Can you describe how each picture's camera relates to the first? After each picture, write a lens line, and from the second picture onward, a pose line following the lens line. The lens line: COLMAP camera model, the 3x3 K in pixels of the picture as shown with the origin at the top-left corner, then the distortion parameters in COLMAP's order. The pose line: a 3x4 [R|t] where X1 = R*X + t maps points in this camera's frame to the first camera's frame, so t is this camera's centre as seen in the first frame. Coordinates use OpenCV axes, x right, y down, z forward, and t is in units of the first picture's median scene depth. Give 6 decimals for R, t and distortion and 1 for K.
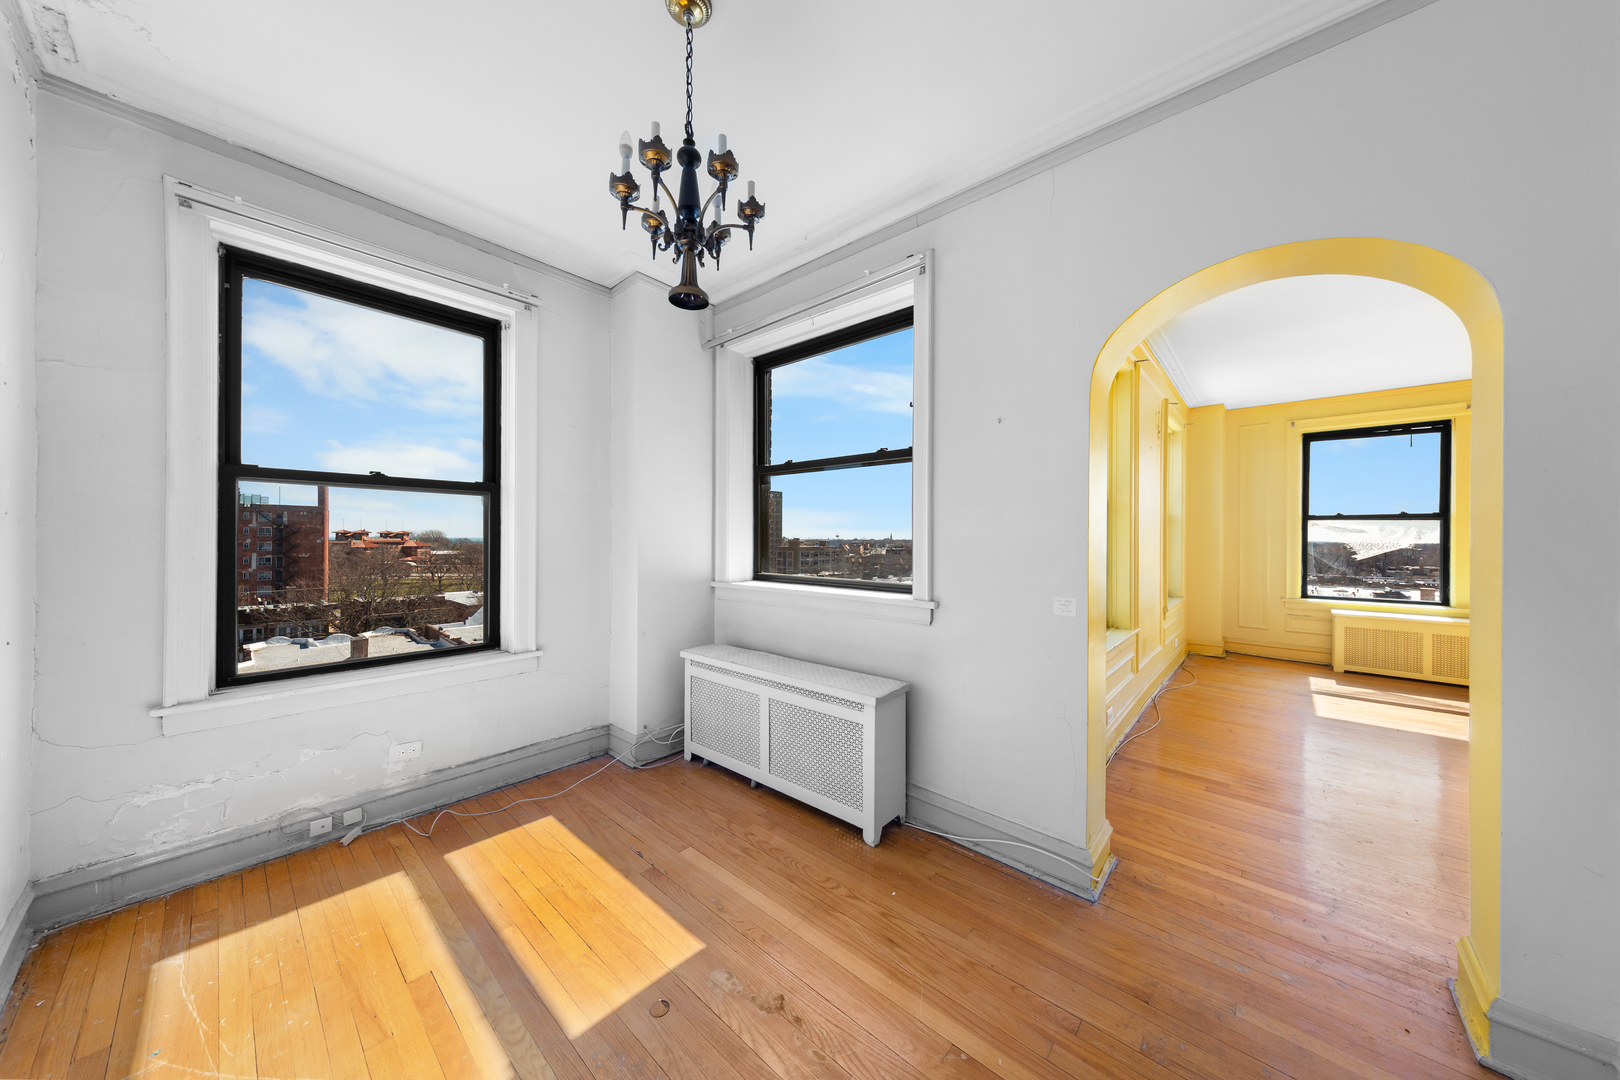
lens RADIAL K [[510.2, 0, 838.9], [0, 510.2, 538.1], [0, 0, 1]] dist [0.007855, -0.000296]
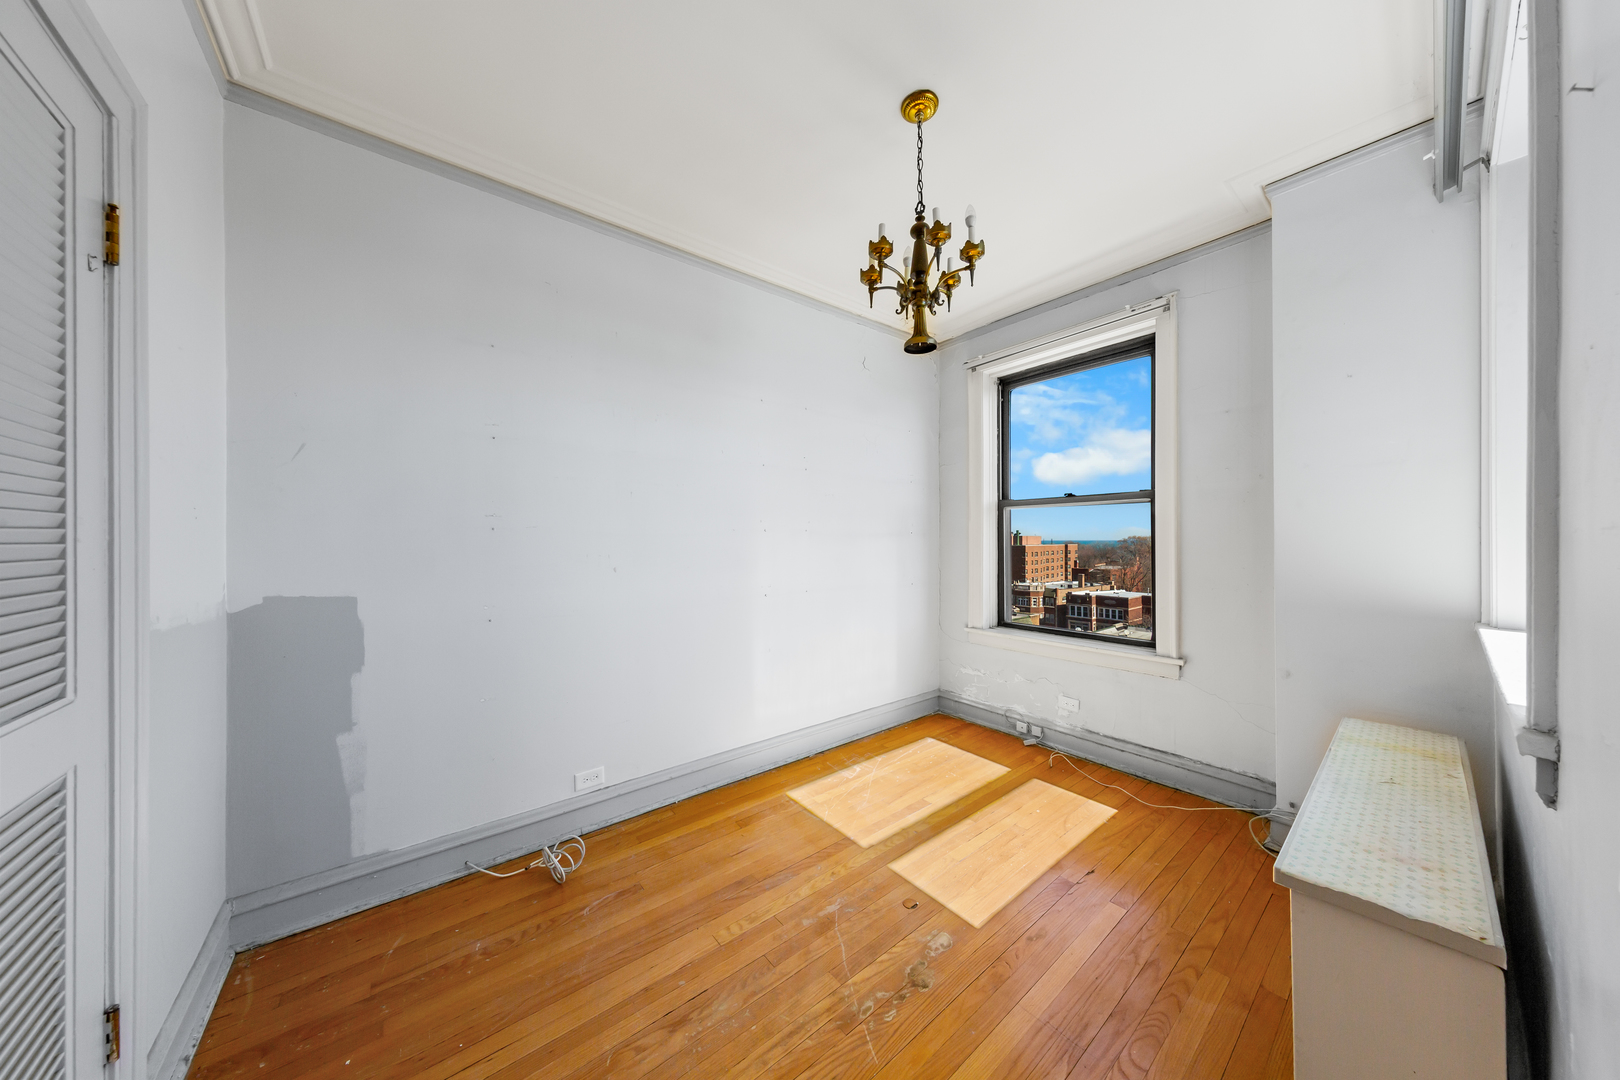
lens RADIAL K [[510.2, 0, 801.2], [0, 510.2, 538.7], [0, 0, 1]] dist [0.007855, -0.000296]
pose [[-0.194929, -0.009980, -0.980767, 0.668400], [0.000169, 0.999948, -0.010208, 0.006207], [0.980817, -0.002156, -0.194917, 0.671078]]
